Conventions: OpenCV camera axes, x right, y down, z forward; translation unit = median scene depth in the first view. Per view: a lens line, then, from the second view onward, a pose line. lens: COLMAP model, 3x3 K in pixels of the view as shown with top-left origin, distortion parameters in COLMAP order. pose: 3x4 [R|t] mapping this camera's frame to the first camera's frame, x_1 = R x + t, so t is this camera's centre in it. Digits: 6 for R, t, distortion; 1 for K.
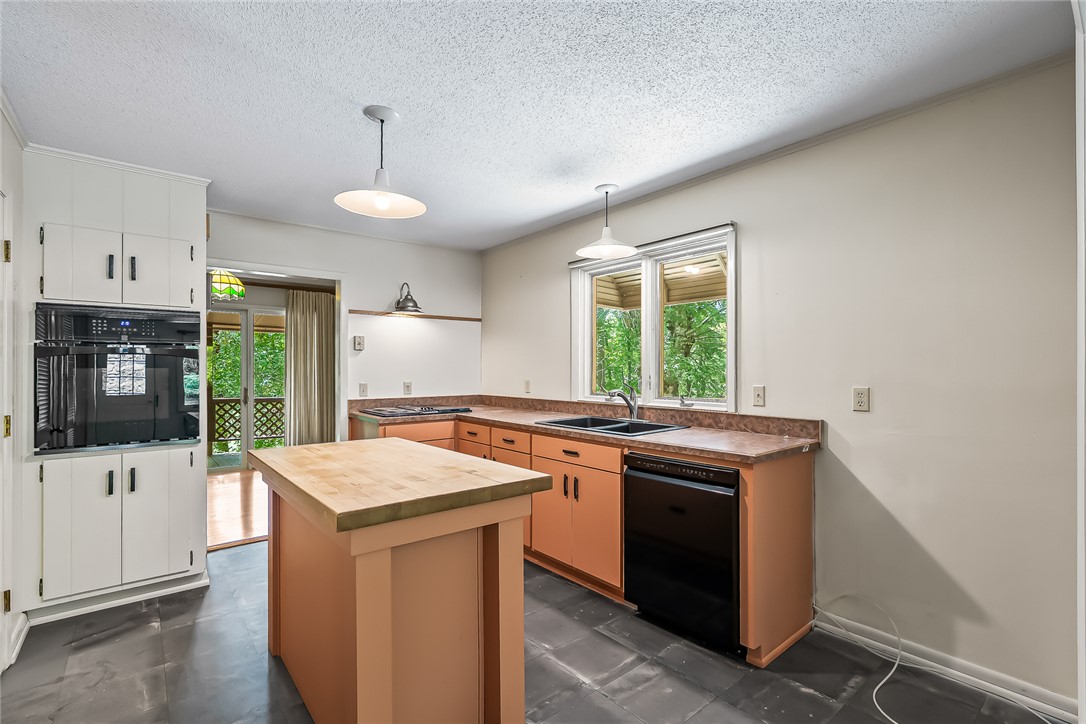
lens RADIAL K [[494.4, 0, 544.1], [0, 494.4, 364.7], [0, 0, 1]] dist [-0.001669, 0.000656]
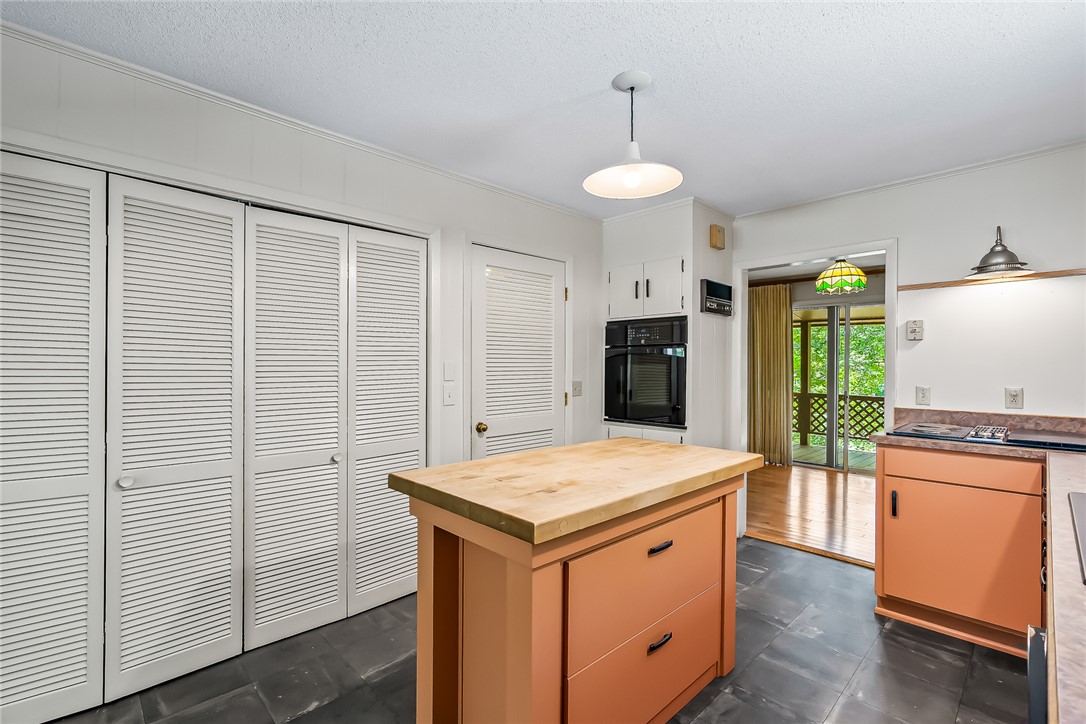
lens RADIAL K [[494.4, 0, 544.4], [0, 494.4, 365.0], [0, 0, 1]] dist [-0.001669, 0.000656]
pose [[0.088055, -0.001367, -0.996115, 0.284291], [0.002880, 0.999995, -0.001118, 0.005954], [0.996111, -0.002771, 0.088059, 0.388872]]
